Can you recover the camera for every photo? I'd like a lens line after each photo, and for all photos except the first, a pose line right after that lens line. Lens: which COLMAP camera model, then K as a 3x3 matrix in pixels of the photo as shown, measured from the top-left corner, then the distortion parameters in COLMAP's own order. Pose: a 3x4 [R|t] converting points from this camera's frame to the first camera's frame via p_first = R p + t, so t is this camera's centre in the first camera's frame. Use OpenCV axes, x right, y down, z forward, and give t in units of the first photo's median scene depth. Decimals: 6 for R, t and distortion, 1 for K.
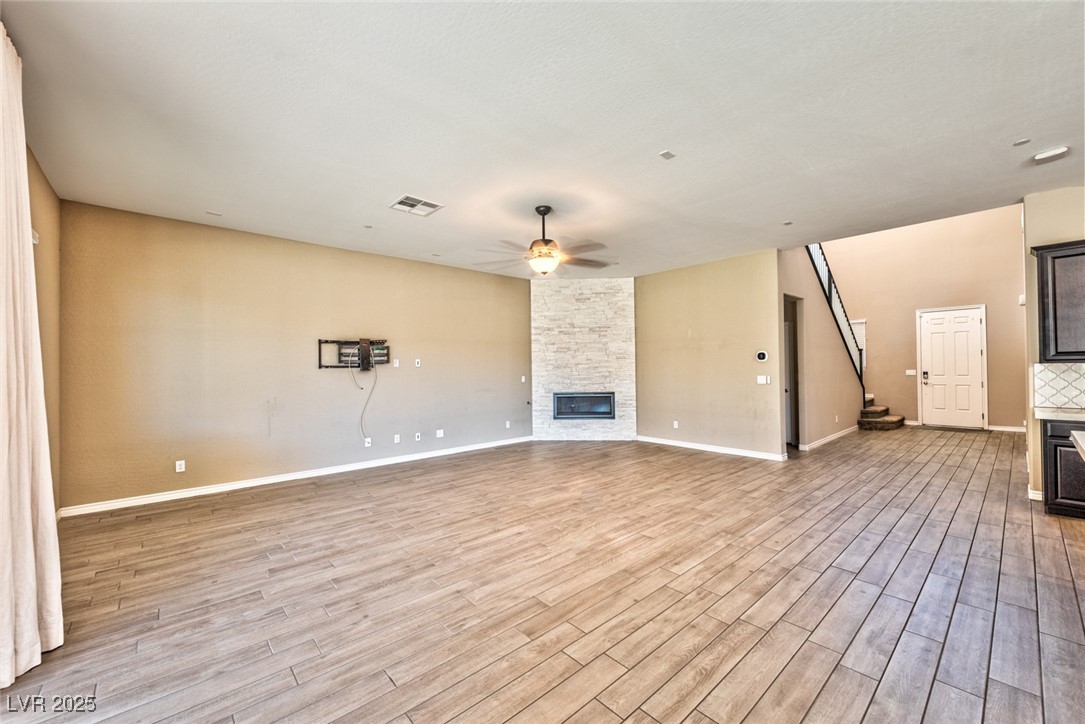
lens RADIAL K [[426.5, 0, 544.6], [0, 426.5, 368.4], [0, 0, 1]] dist [-0.001603, -0.000125]
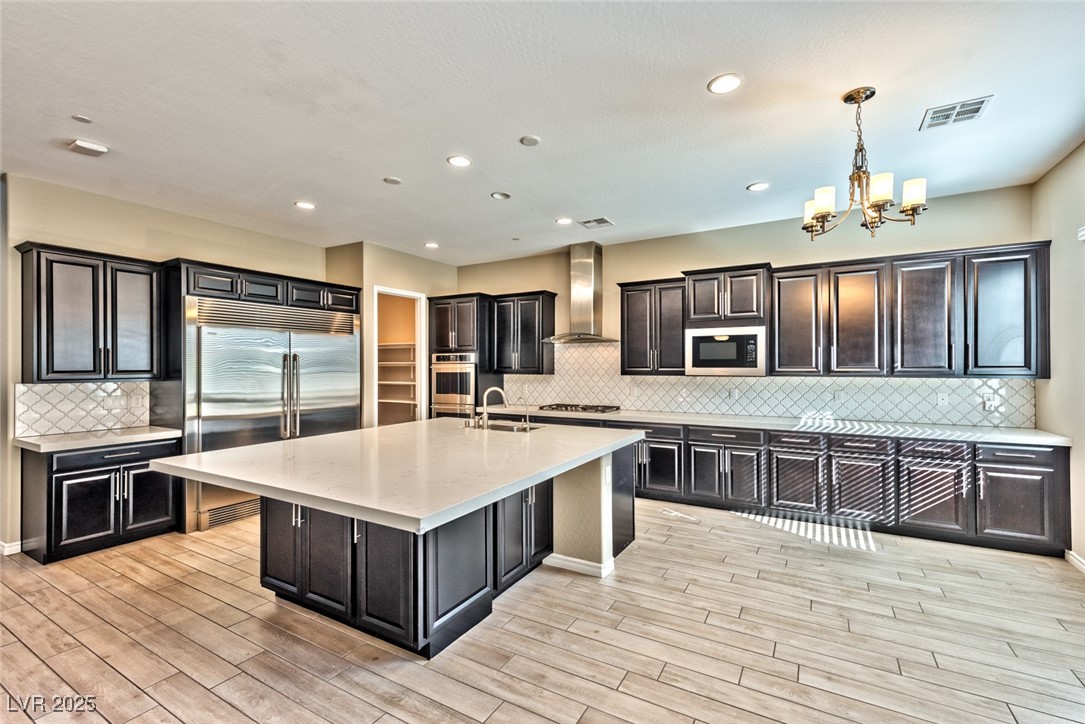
lens RADIAL K [[482.8, 0, 541.0], [0, 482.8, 356.9], [0, 0, 1]] dist [0.000728, -0.000074]
pose [[-0.311828, 0.034942, 0.949496, -0.028214], [0.009158, 0.999388, -0.033770, -0.023713], [-0.950094, -0.001835, -0.311957, 0.366363]]
